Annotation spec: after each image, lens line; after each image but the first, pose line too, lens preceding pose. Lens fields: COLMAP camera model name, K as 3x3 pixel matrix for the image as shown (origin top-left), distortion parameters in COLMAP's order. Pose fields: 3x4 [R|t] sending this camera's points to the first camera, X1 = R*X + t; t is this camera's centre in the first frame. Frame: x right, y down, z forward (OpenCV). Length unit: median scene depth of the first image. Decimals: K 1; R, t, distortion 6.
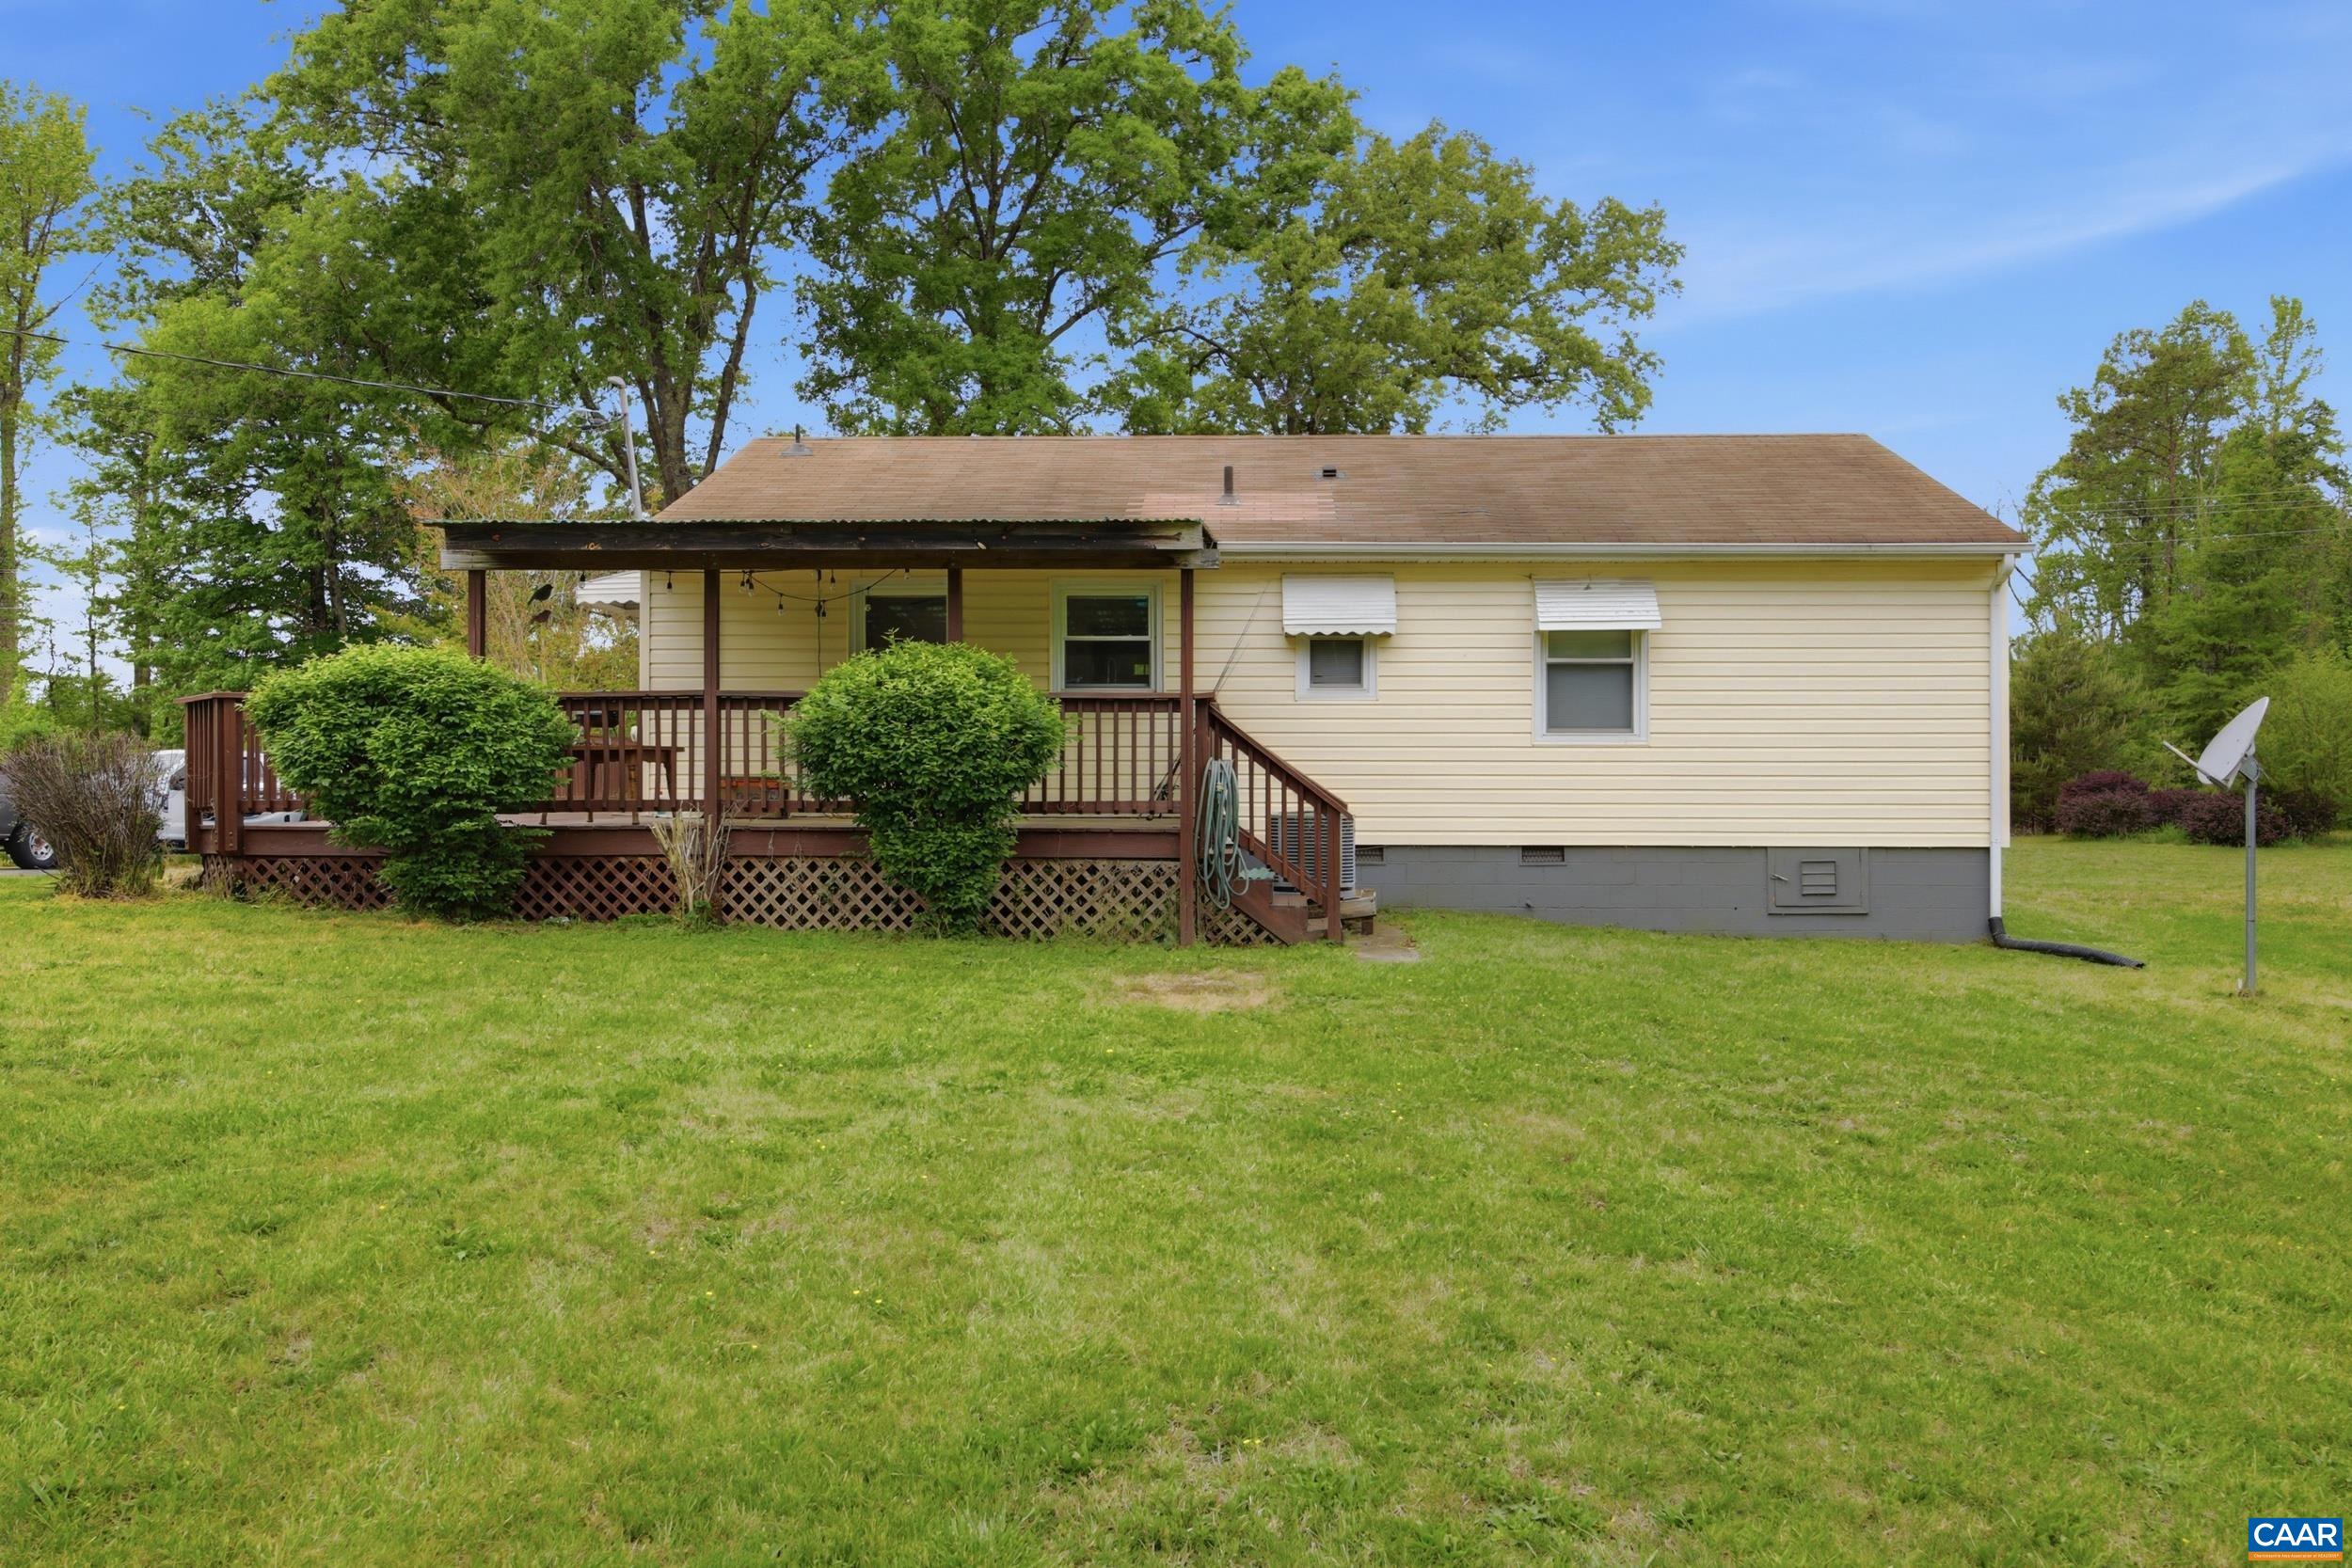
lens RADIAL K [[1780.0, 0, 1176.5], [0, 1780.0, 769.2], [0, 0, 1]] dist [0.003184, -0.000005]
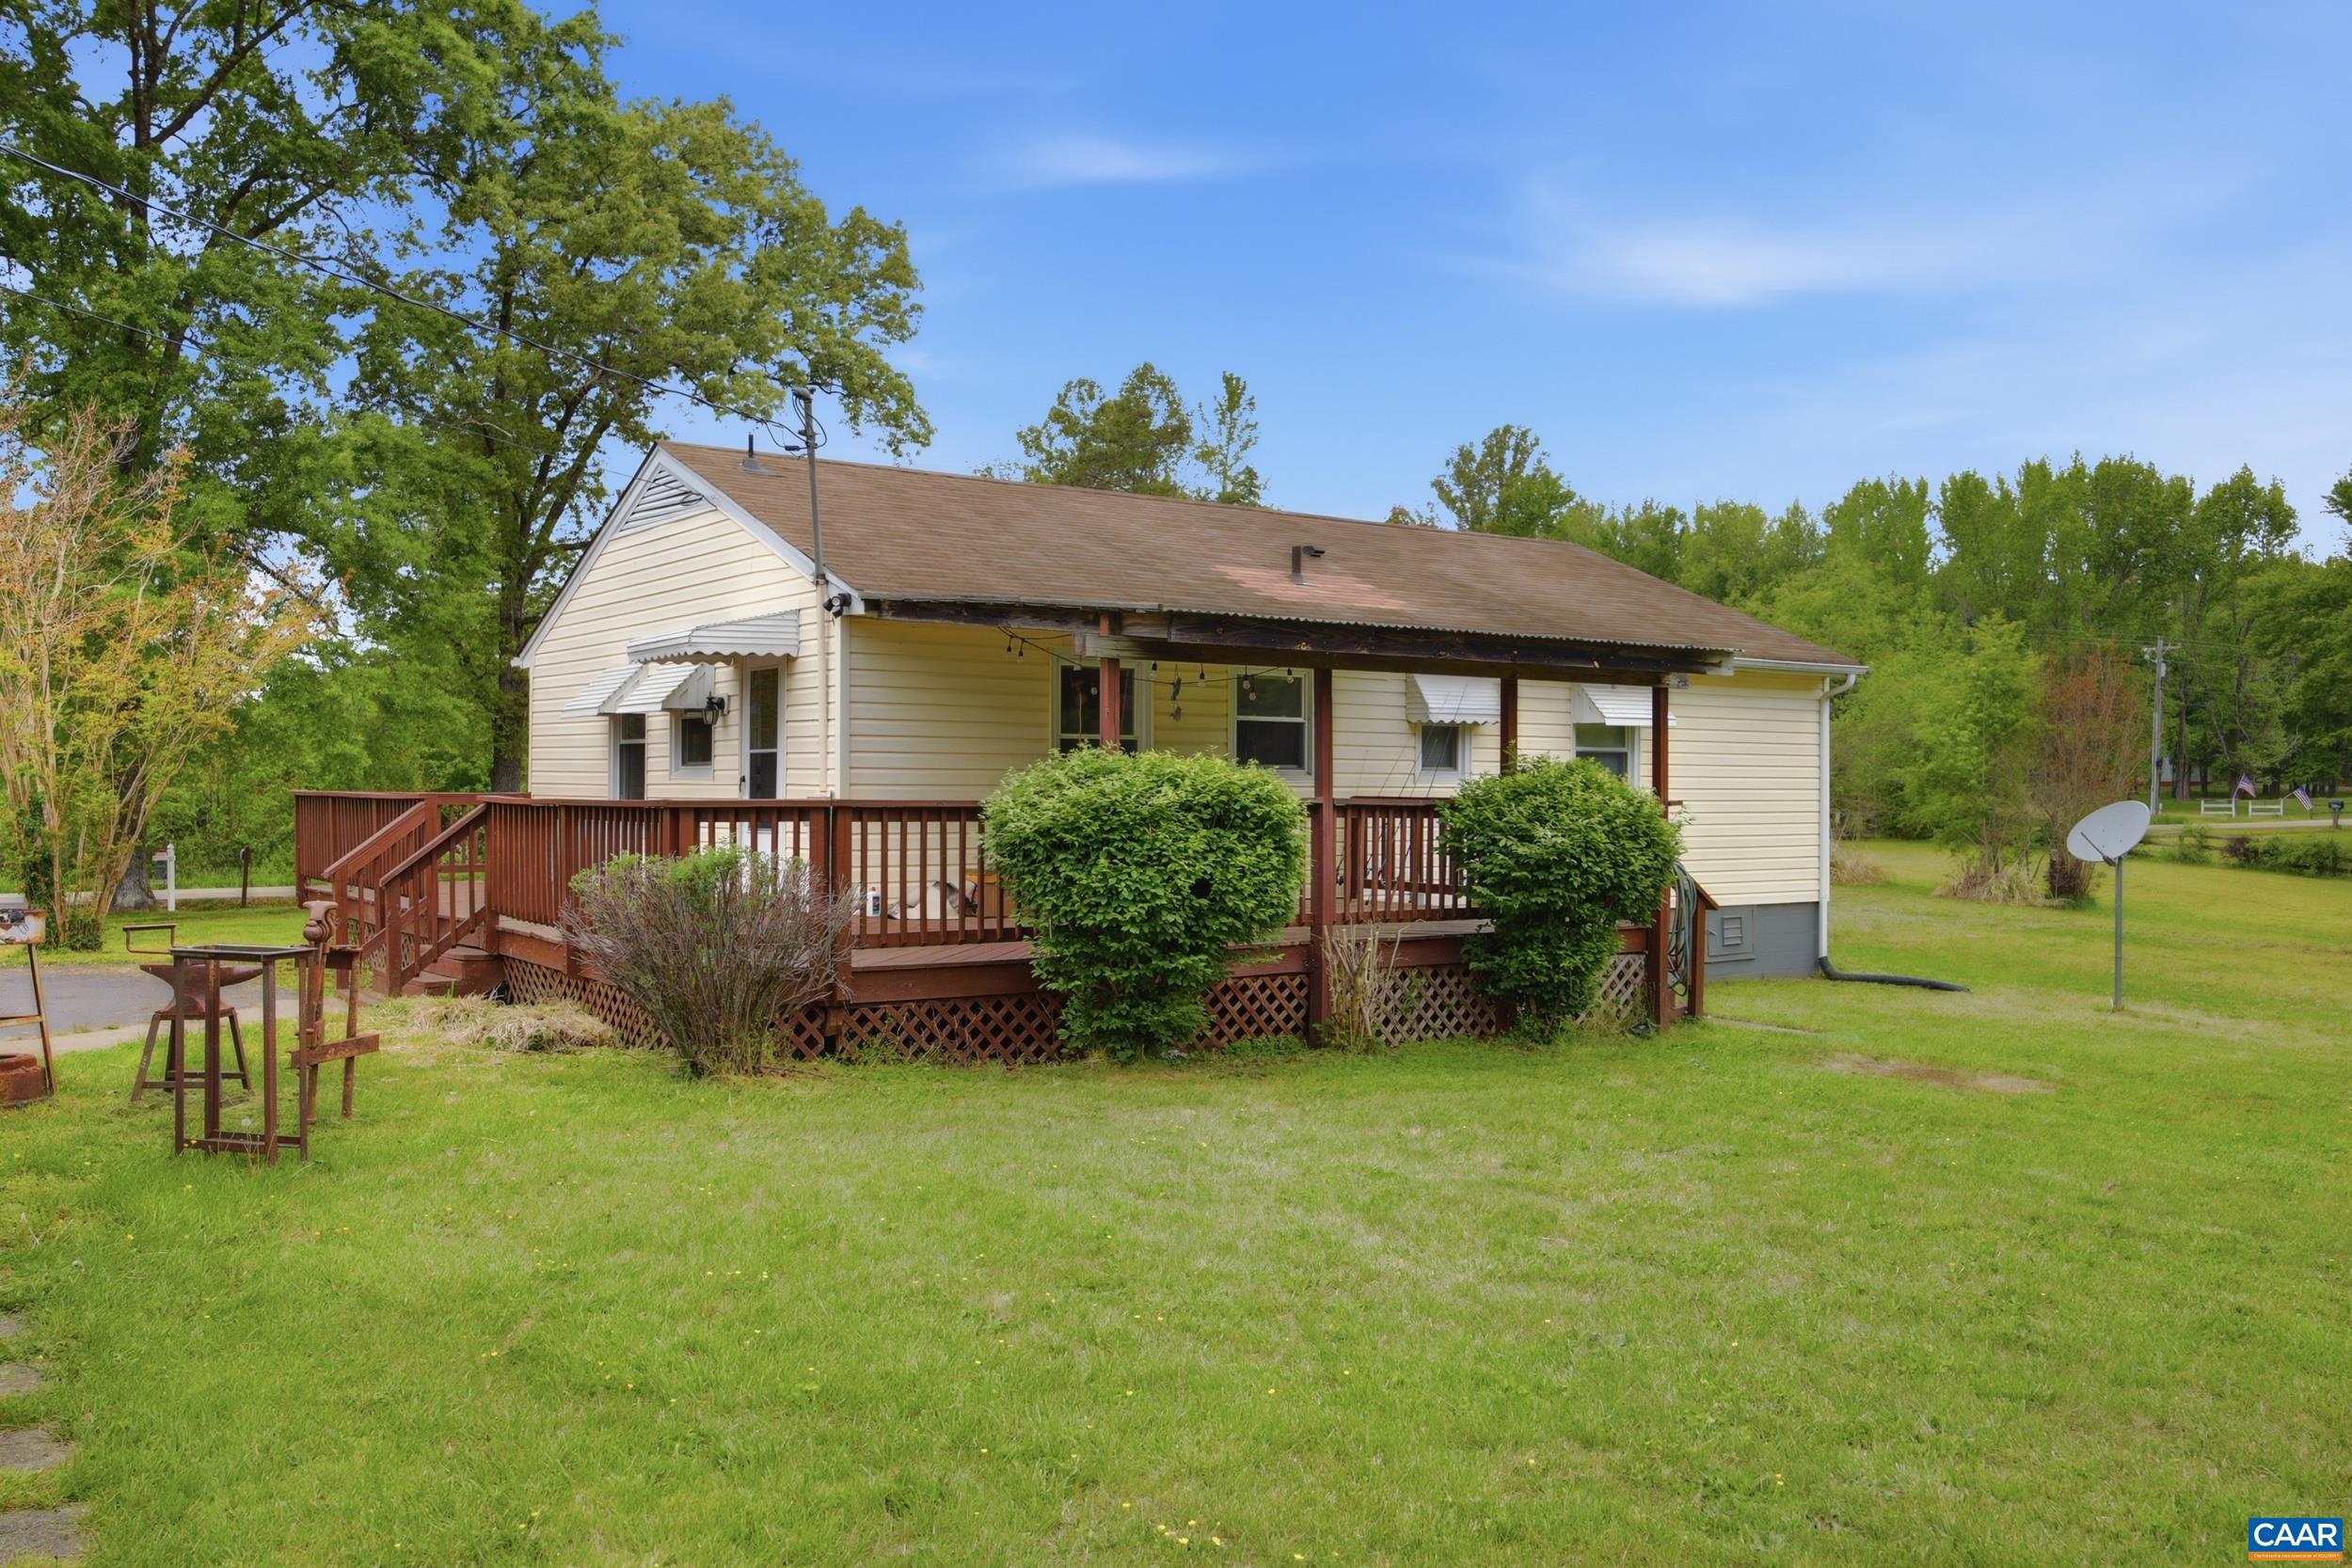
lens RADIAL K [[1916.6, 0, 1176.4], [0, 1916.6, 788.9], [0, 0, 1]] dist [-0.013443, -0.001451]
pose [[0.789750, 0.002351, 0.613424, -0.837300], [-0.010855, 0.999890, 0.010143, -0.051773], [-0.613332, -0.014669, 0.789689, 0.216097]]
